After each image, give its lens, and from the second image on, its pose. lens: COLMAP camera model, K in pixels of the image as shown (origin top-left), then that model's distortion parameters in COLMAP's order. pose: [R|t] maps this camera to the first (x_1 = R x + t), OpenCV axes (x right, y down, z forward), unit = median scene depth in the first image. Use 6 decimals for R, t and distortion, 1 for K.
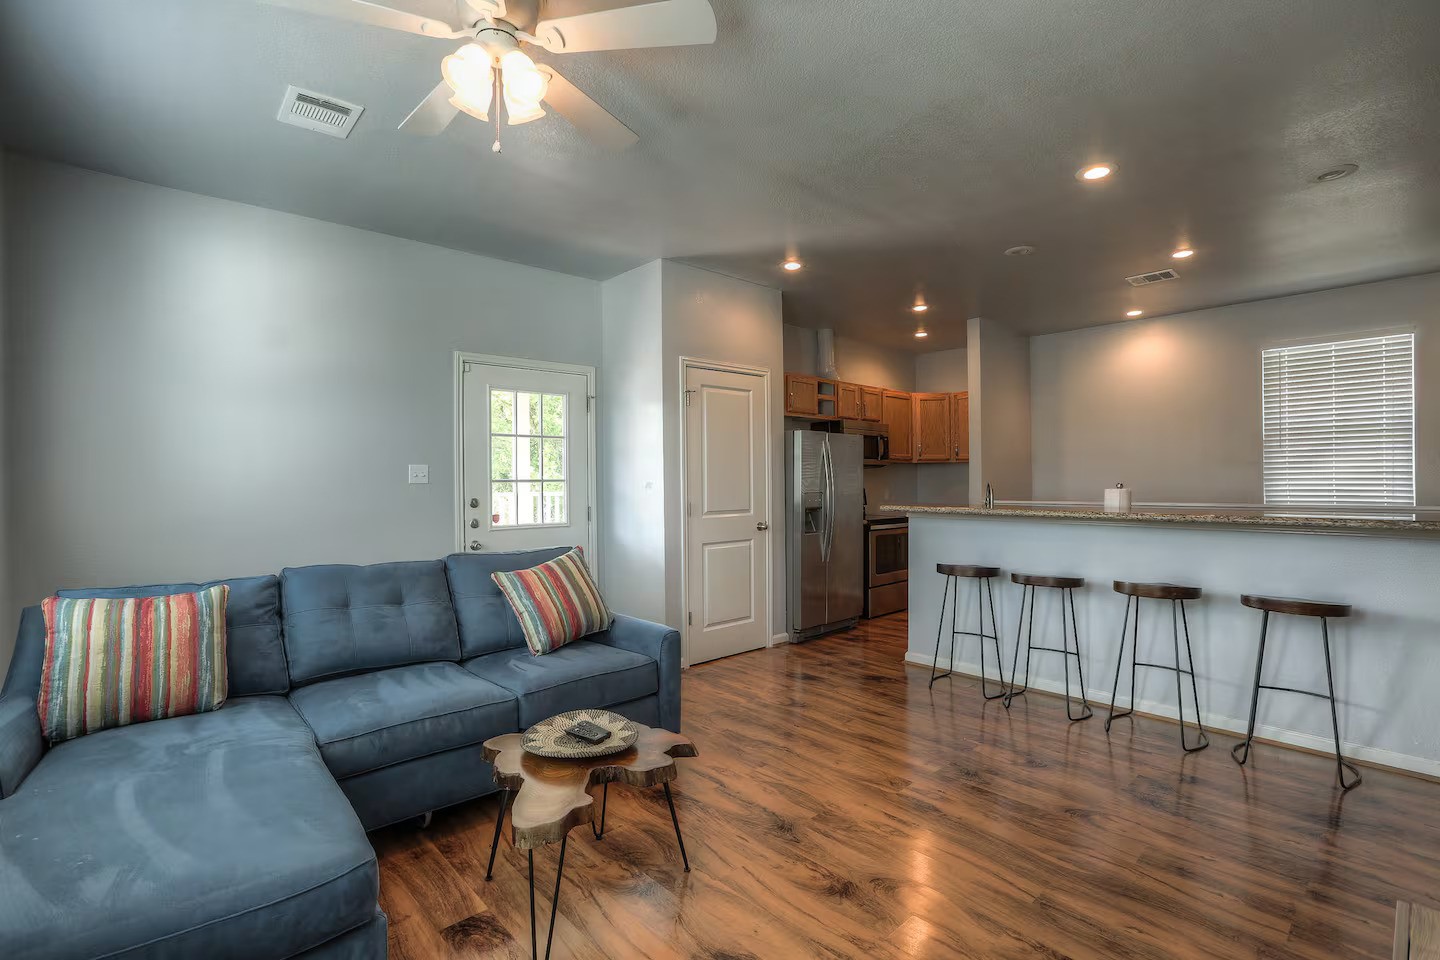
lens RADIAL K [[660.4, 0, 729.1], [0, 660.4, 482.7], [0, 0, 1]] dist [-0.019772, 0.002347]
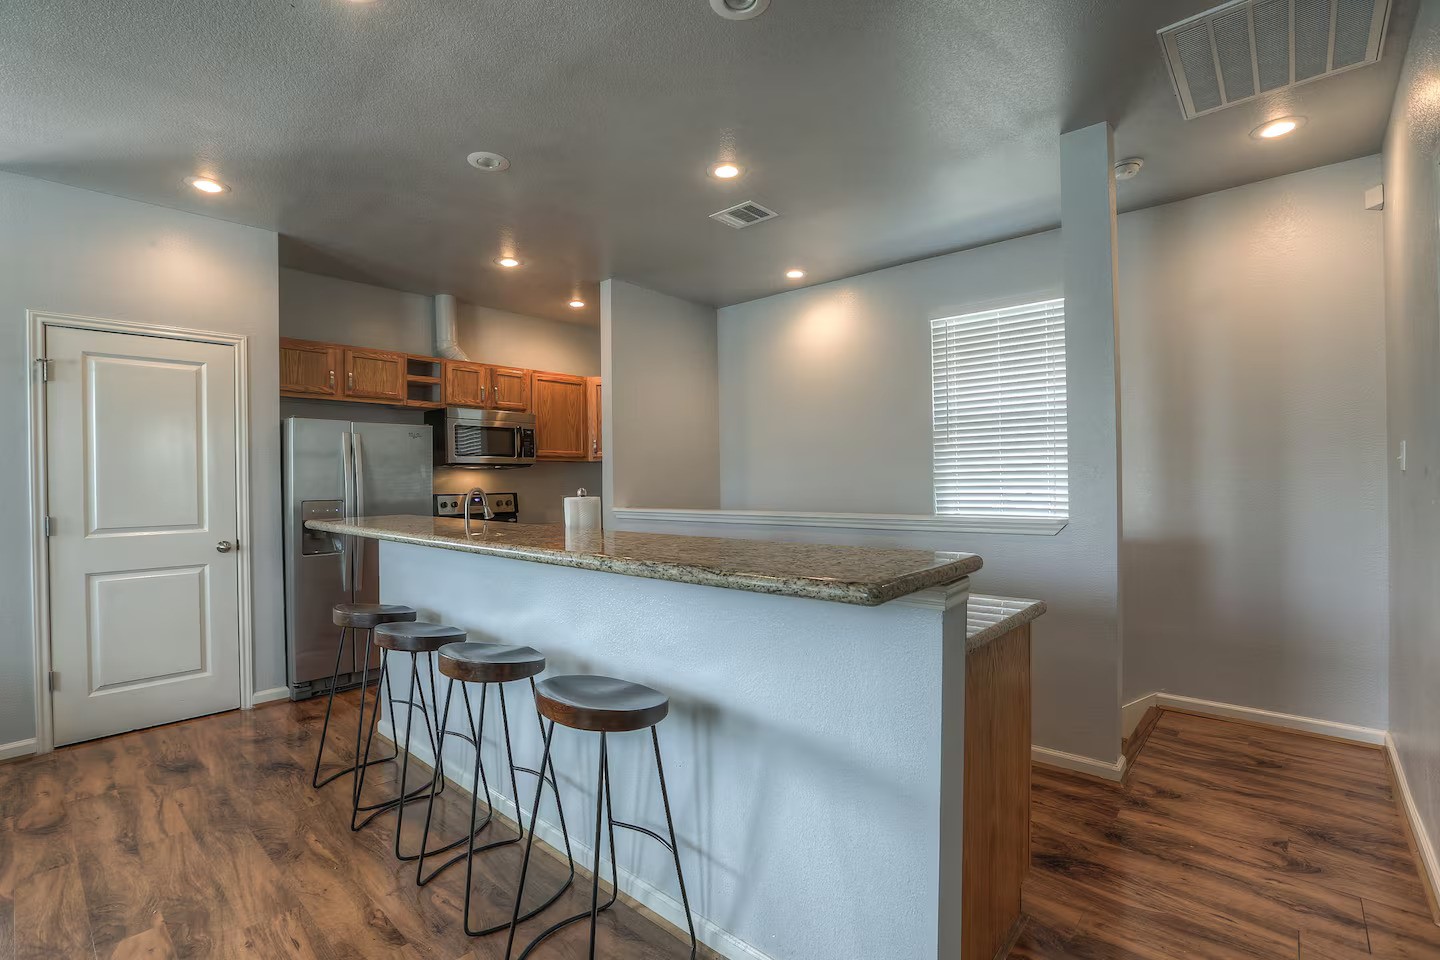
lens RADIAL K [[660.4, 0, 708.8], [0, 660.4, 483.1], [0, 0, 1]] dist [-0.019772, 0.002347]
pose [[0.997414, -0.003441, 0.071782, 0.539828], [0.003231, 0.999990, 0.003042, -0.006003], [-0.071792, -0.002802, 0.997416, 0.233694]]
